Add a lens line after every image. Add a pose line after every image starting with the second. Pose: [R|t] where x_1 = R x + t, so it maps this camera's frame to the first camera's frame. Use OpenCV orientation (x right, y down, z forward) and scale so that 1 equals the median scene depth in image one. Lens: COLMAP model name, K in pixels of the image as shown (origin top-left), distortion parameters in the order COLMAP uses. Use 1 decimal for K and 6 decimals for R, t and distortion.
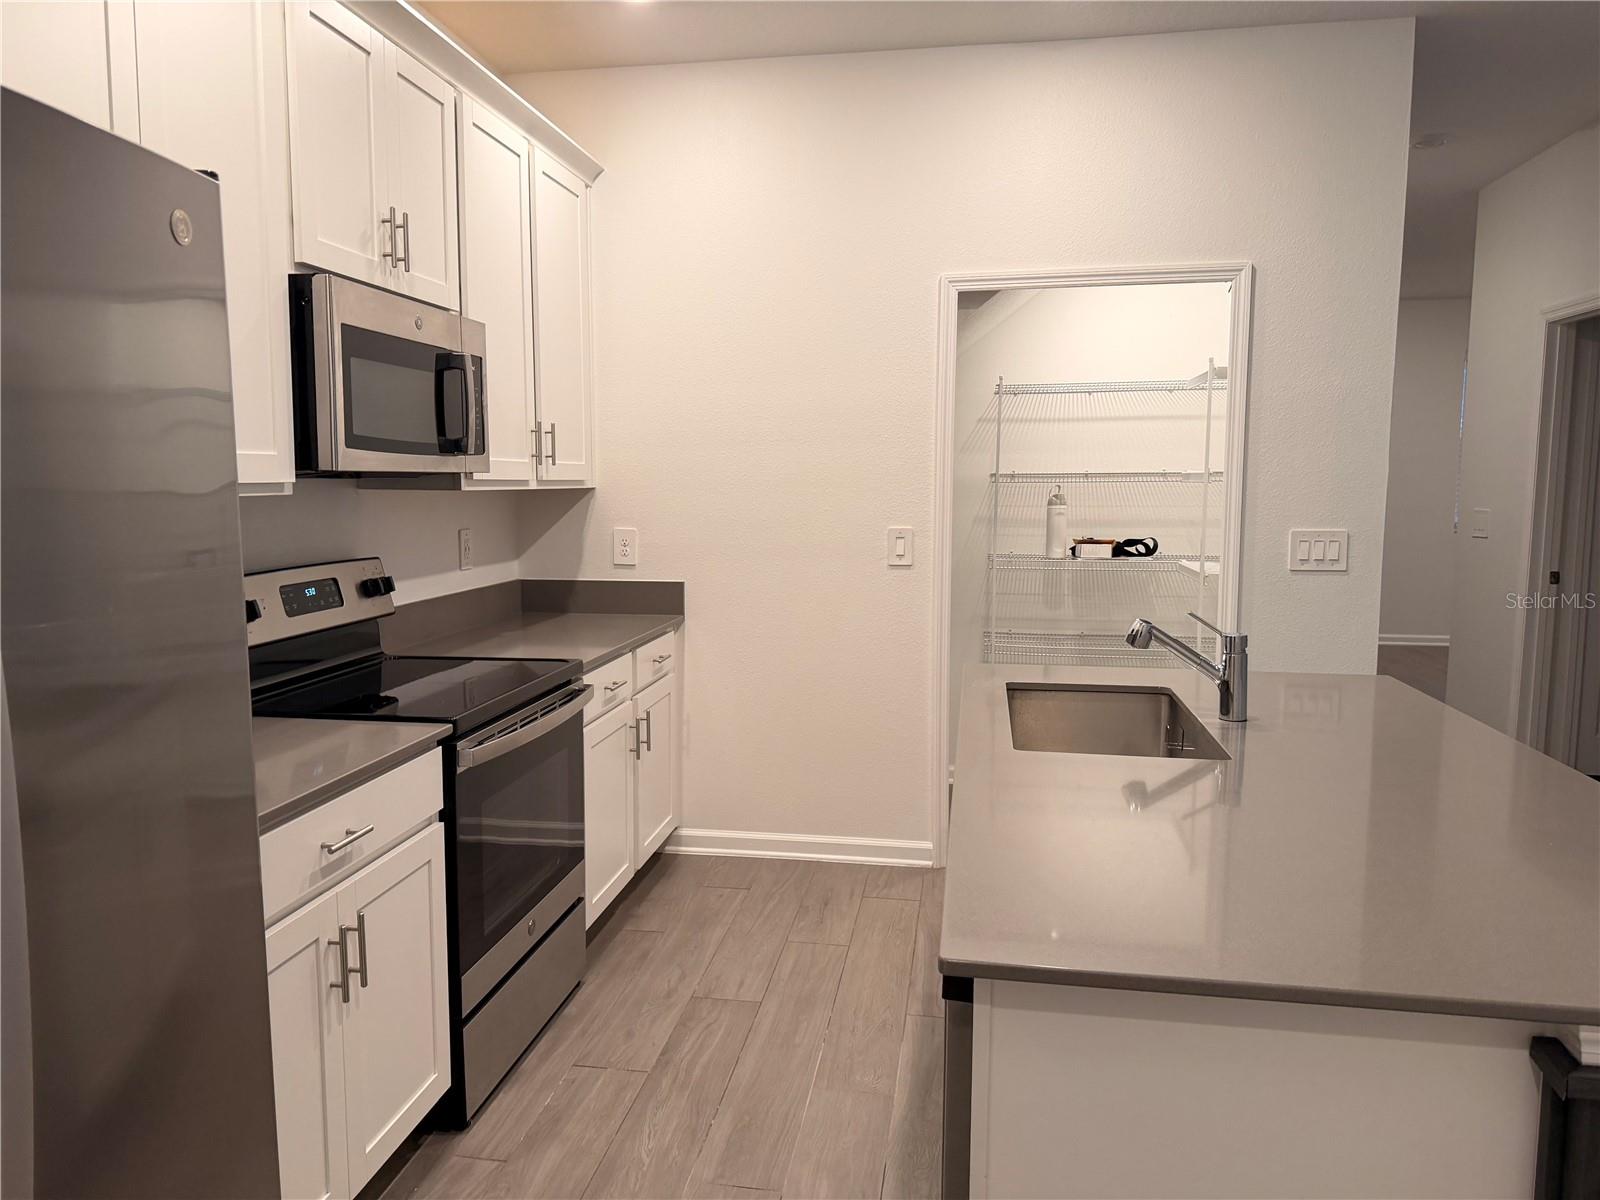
lens RADIAL K [[1119.1, 0, 799.8], [0, 1119.1, 589.9], [0, 0, 1]] dist [0.050820, -0.054431]
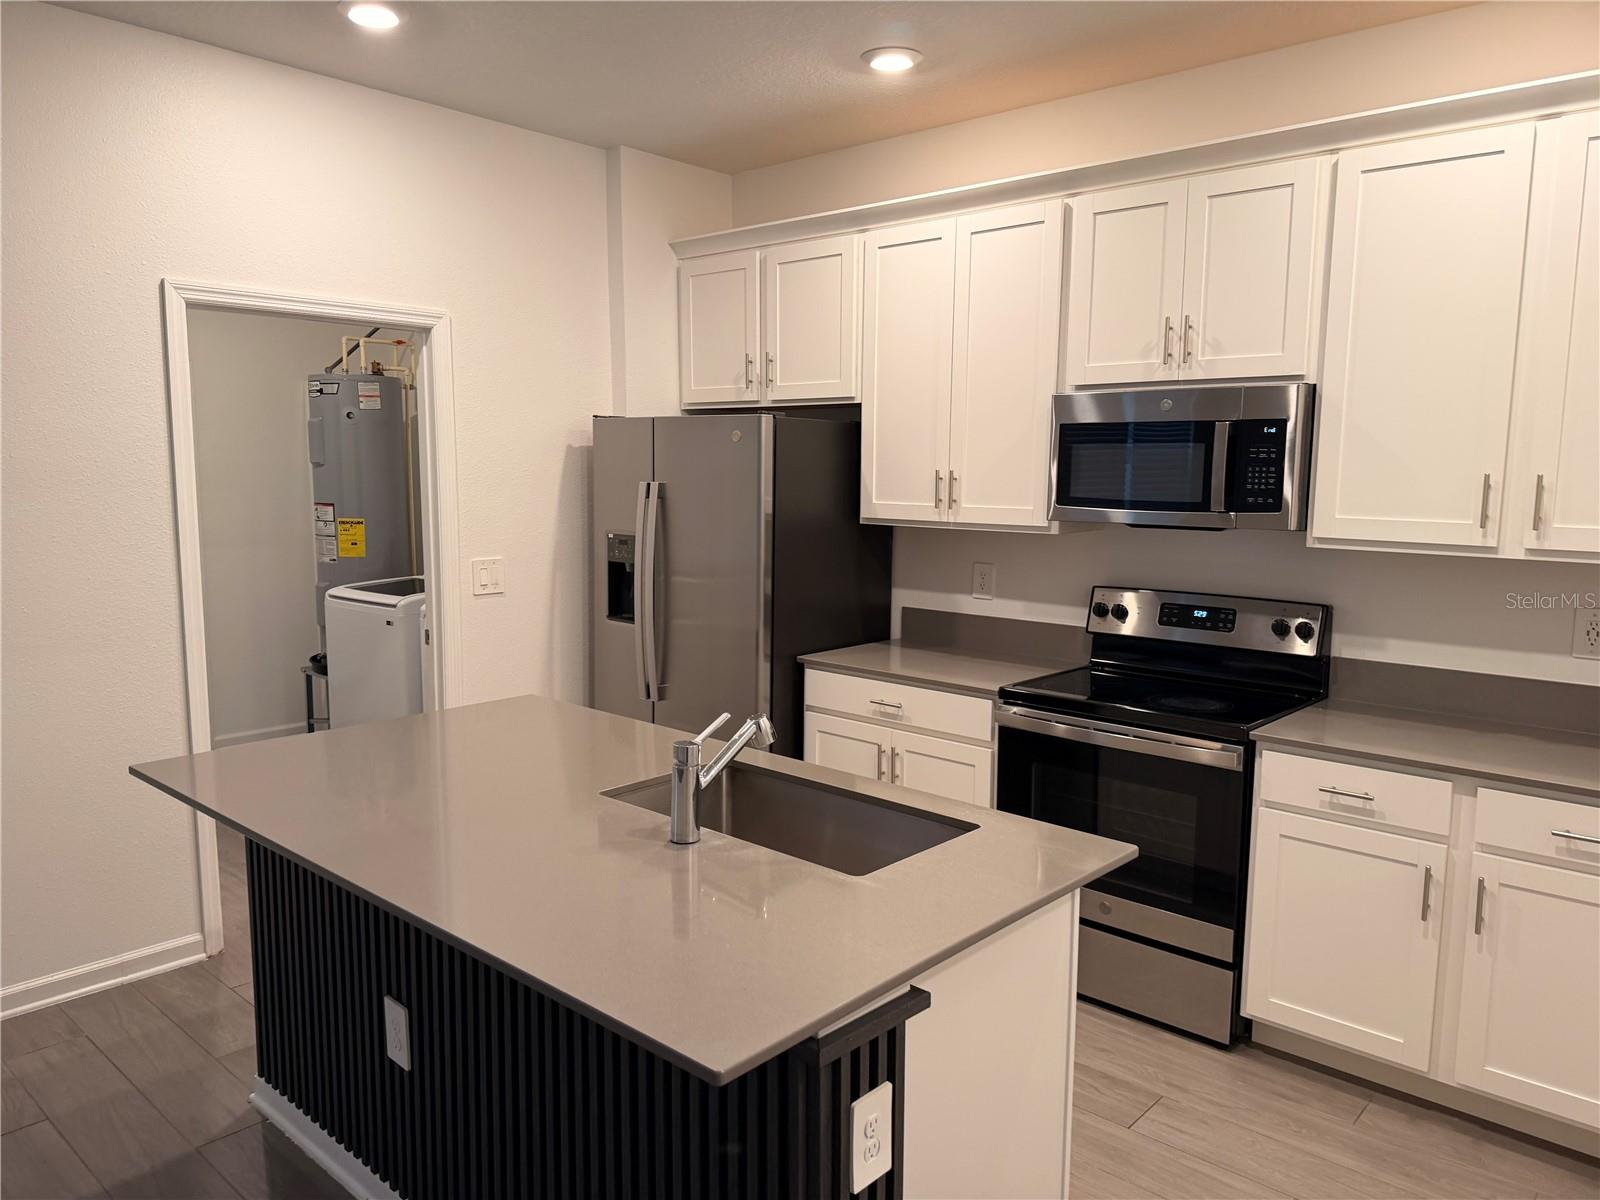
lens RADIAL K [[1119.1, 0, 791.6], [0, 1119.1, 609.2], [0, 0, 1]] dist [0.050820, -0.054431]
pose [[-0.552757, 0.102986, -0.826954, 0.707595], [-0.092361, 0.978650, 0.183614, -0.156117], [0.828208, 0.177872, -0.531444, 1.023048]]
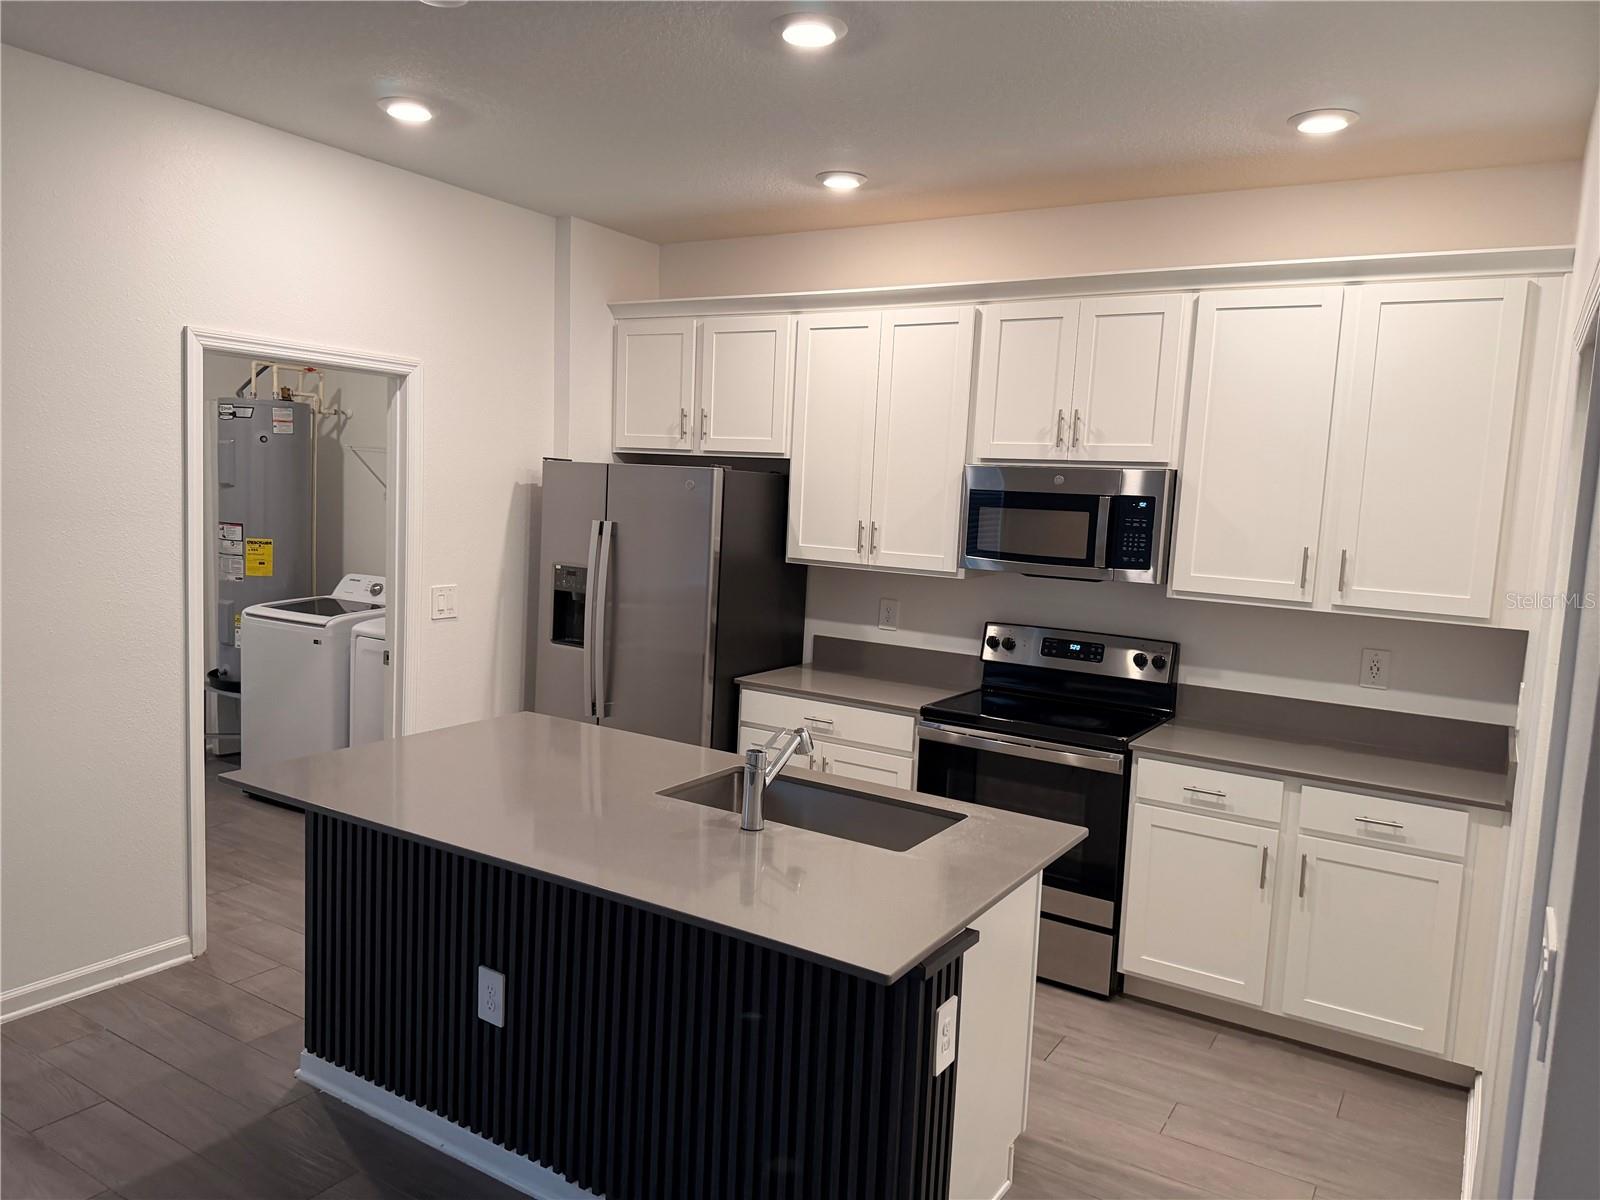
lens RADIAL K [[1119.1, 0, 769.2], [0, 1119.1, 599.9], [0, 0, 1]] dist [0.050820, -0.054431]
pose [[-0.408448, 0.074560, -0.909731, 0.928927], [-0.138219, 0.980113, 0.142386, -0.181028], [0.902256, 0.183899, -0.390020, 0.957428]]
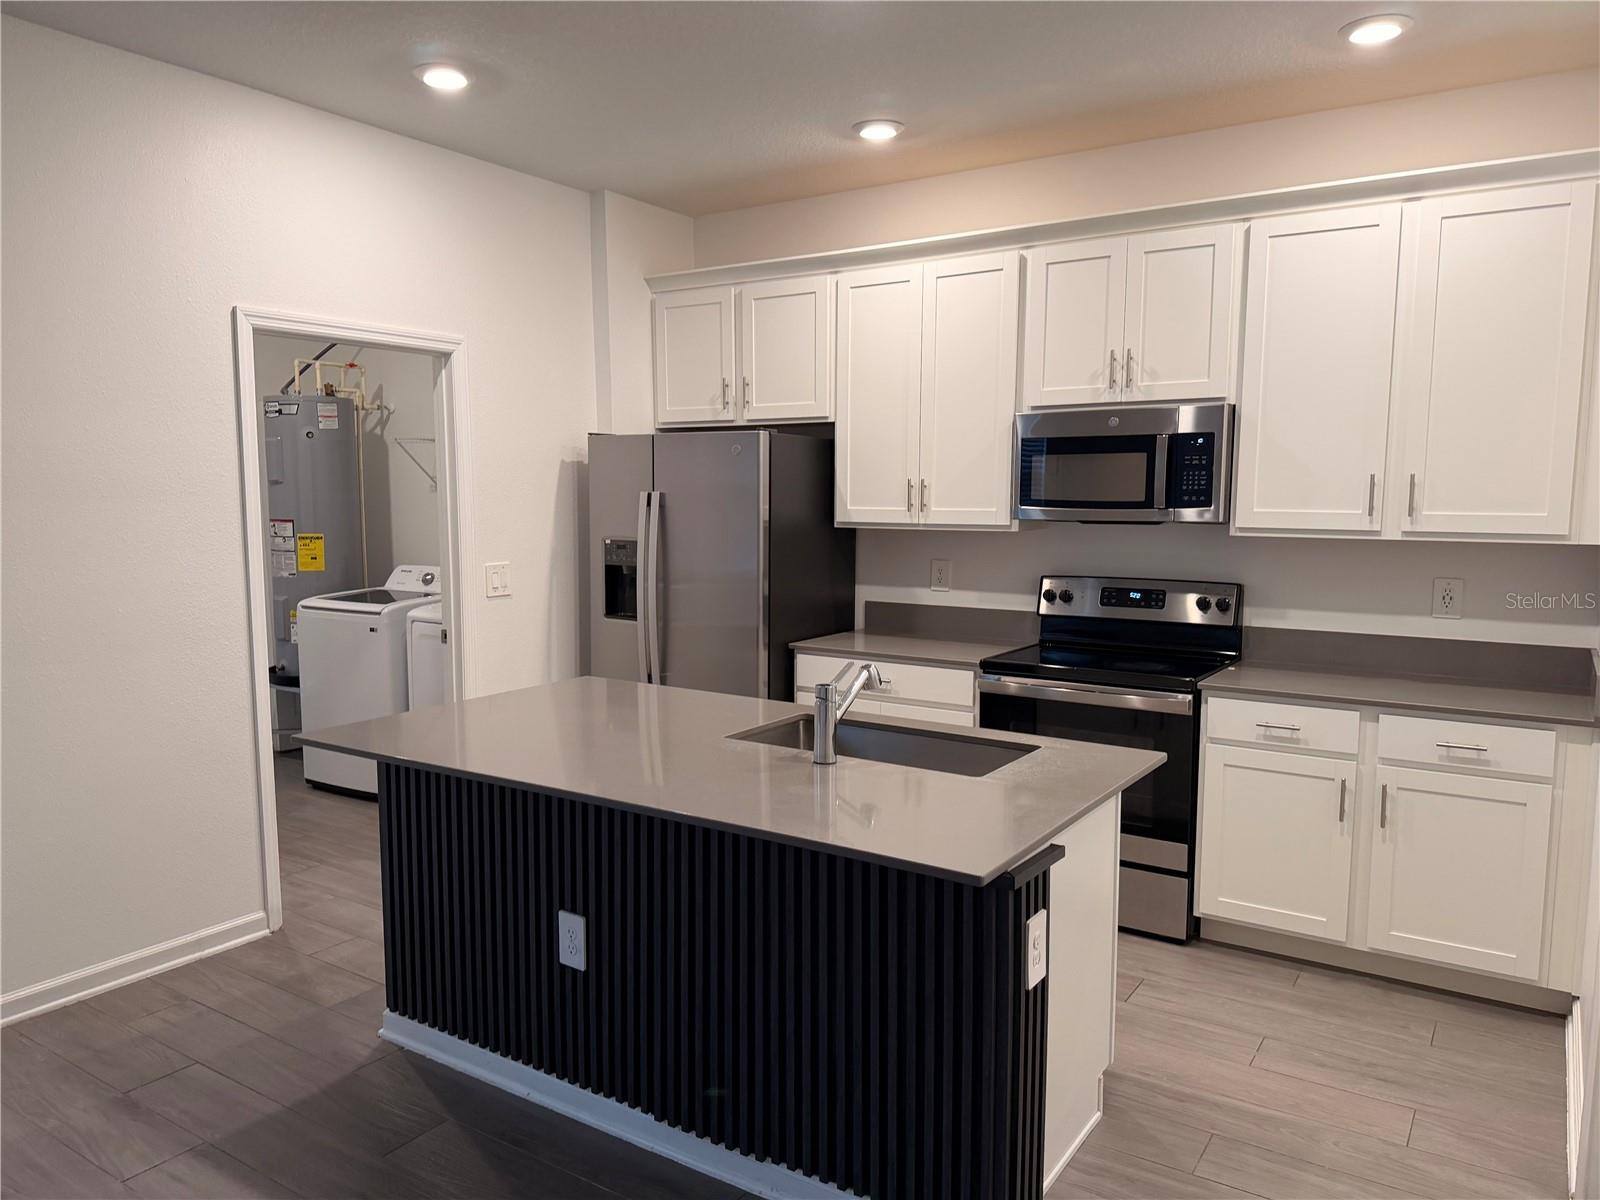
lens RADIAL K [[1119.1, 0, 769.2], [0, 1119.1, 614.8], [0, 0, 1]] dist [0.050820, -0.054431]
pose [[-0.433495, 0.099472, -0.895649, 0.935692], [-0.091919, 0.983825, 0.153753, -0.129918], [0.896456, 0.148978, -0.417339, 0.945214]]
